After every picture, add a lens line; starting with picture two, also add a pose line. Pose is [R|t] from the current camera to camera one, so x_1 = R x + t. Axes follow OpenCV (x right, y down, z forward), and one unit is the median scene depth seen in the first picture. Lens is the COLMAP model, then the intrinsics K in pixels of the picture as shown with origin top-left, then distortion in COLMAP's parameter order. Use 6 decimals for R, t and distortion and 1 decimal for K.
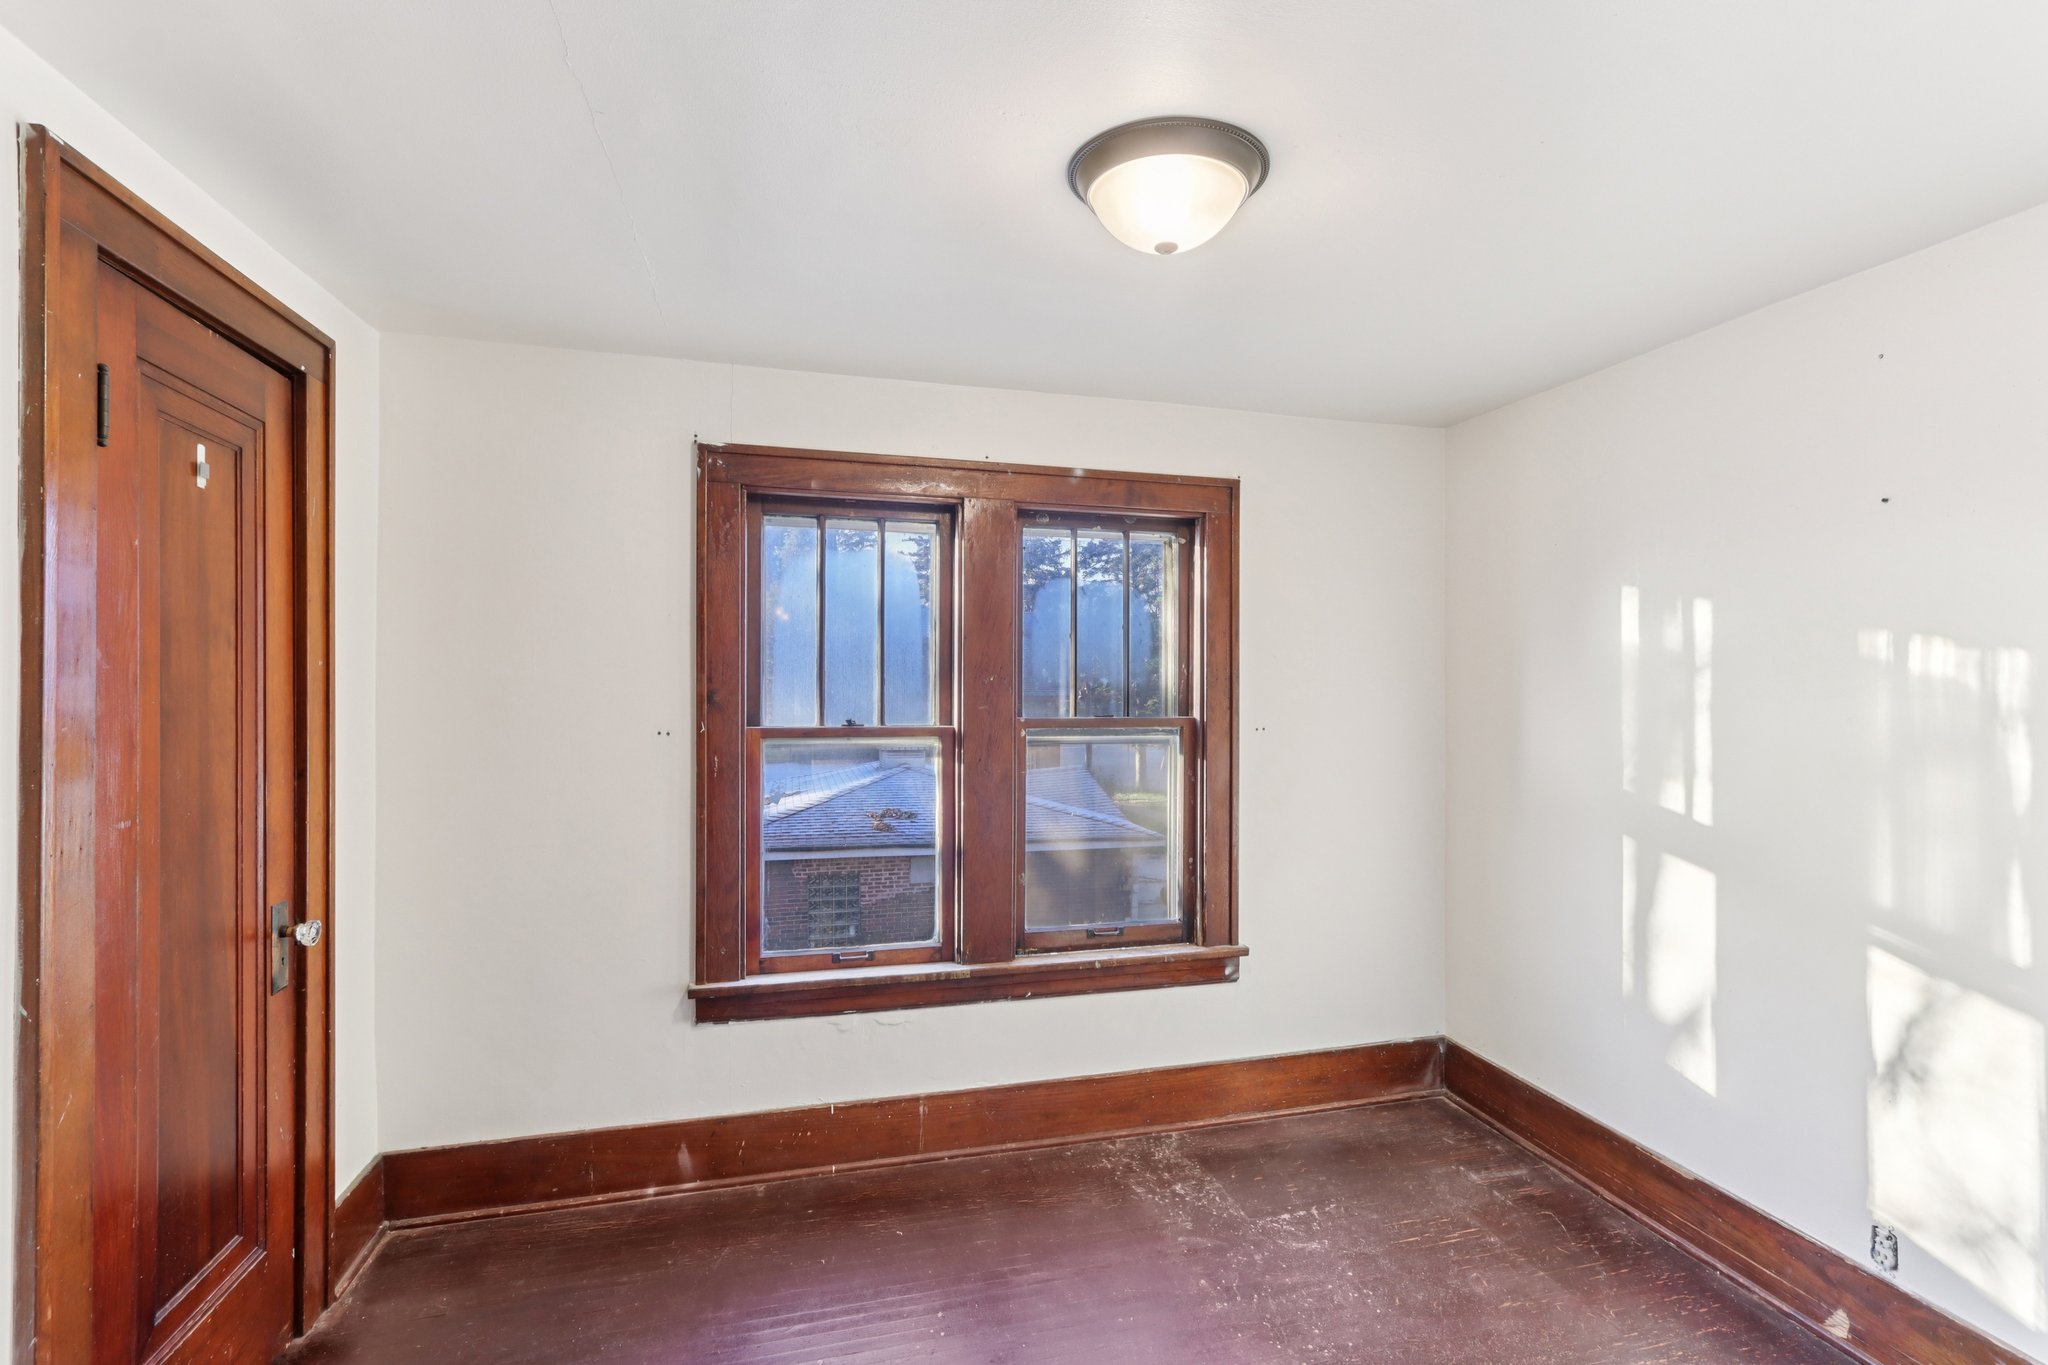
lens RADIAL K [[942.2, 0, 1025.4], [0, 942.2, 689.3], [0, 0, 1]] dist [-0.003566, -0.000408]
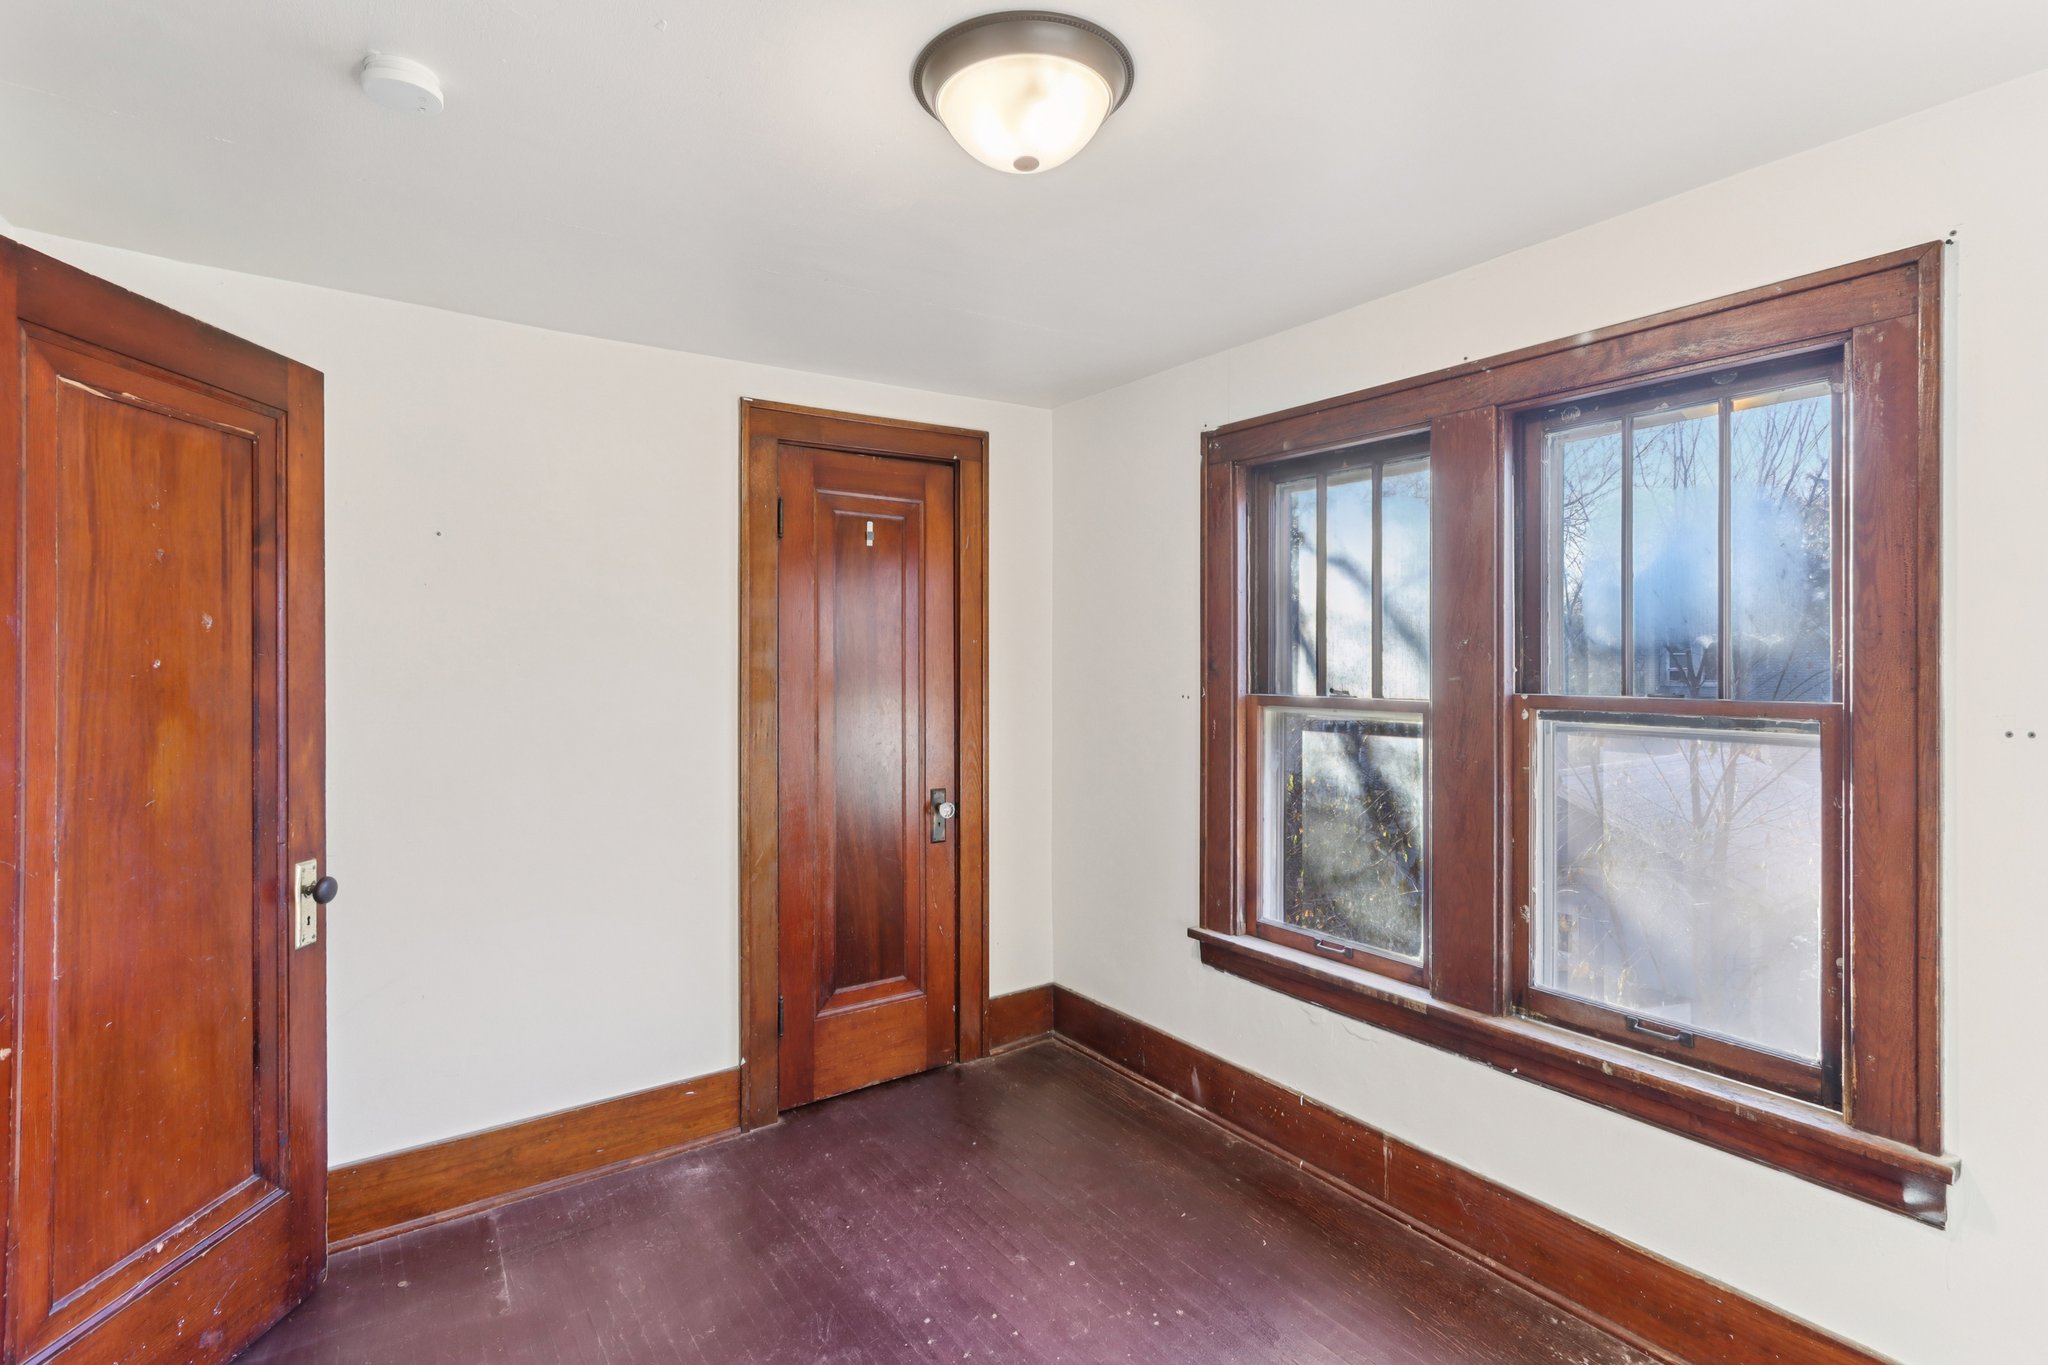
lens RADIAL K [[955.0, 0, 1029.6], [0, 955.0, 657.6], [0, 0, 1]] dist [-0.000377, 0.000514]
pose [[0.354926, -0.006343, -0.934873, 0.596338], [-0.001100, 0.999973, -0.007202, 0.008331], [0.934894, 0.003585, 0.354910, 0.400789]]
